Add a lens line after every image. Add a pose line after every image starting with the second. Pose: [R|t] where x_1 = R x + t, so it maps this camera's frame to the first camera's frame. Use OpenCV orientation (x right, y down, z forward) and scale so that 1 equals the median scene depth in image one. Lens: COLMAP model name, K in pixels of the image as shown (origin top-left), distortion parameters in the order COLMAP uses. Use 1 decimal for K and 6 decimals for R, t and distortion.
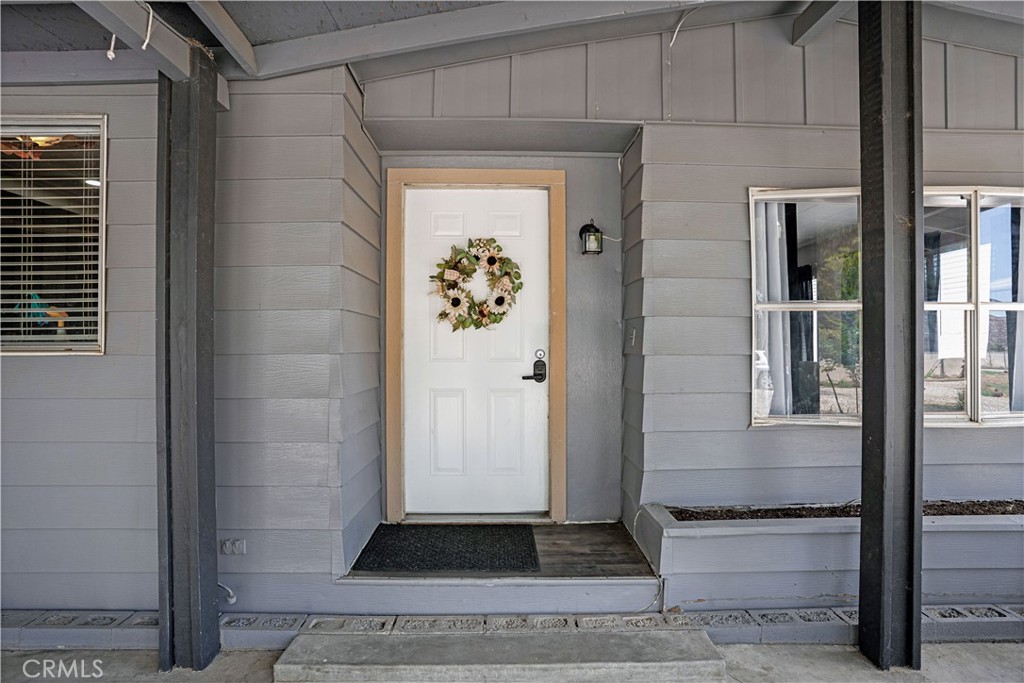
lens RADIAL K [[510.1, 0, 512.0], [0, 510.1, 341.5], [0, 0, 1]] dist [-0.019396, 0.000129]
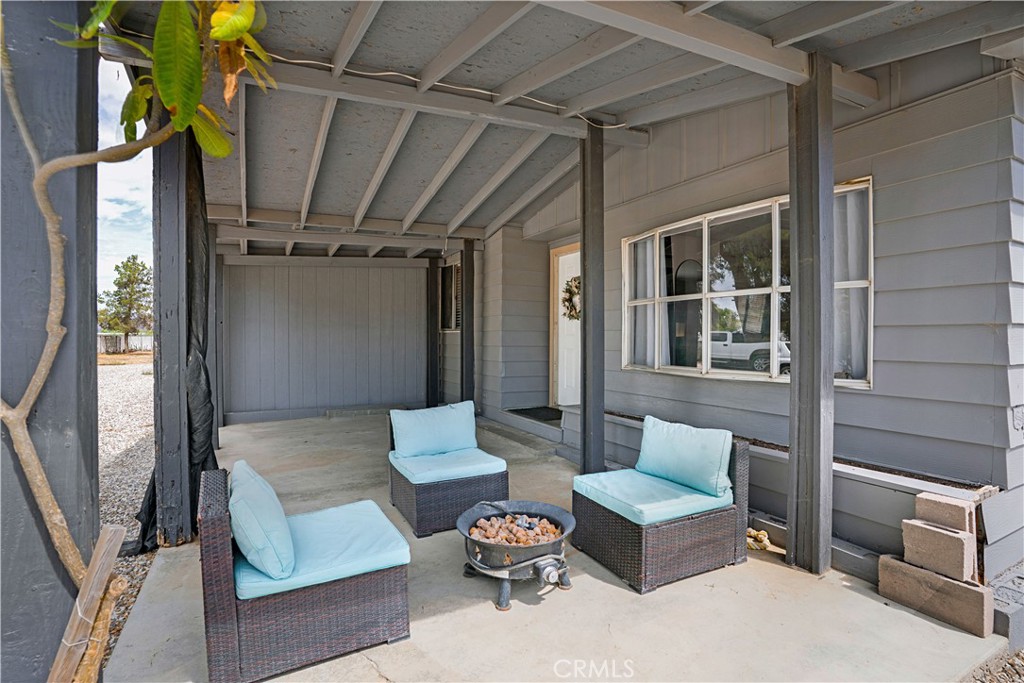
lens RADIAL K [[510.1, 0, 512.0], [0, 510.1, 341.5], [0, 0, 1]] dist [-0.019396, 0.000129]
pose [[0.439067, 0.015462, -0.898321, 1.931072], [0.001107, 0.999842, 0.017751, 0.033297], [0.898454, -0.008788, 0.438980, -0.162861]]
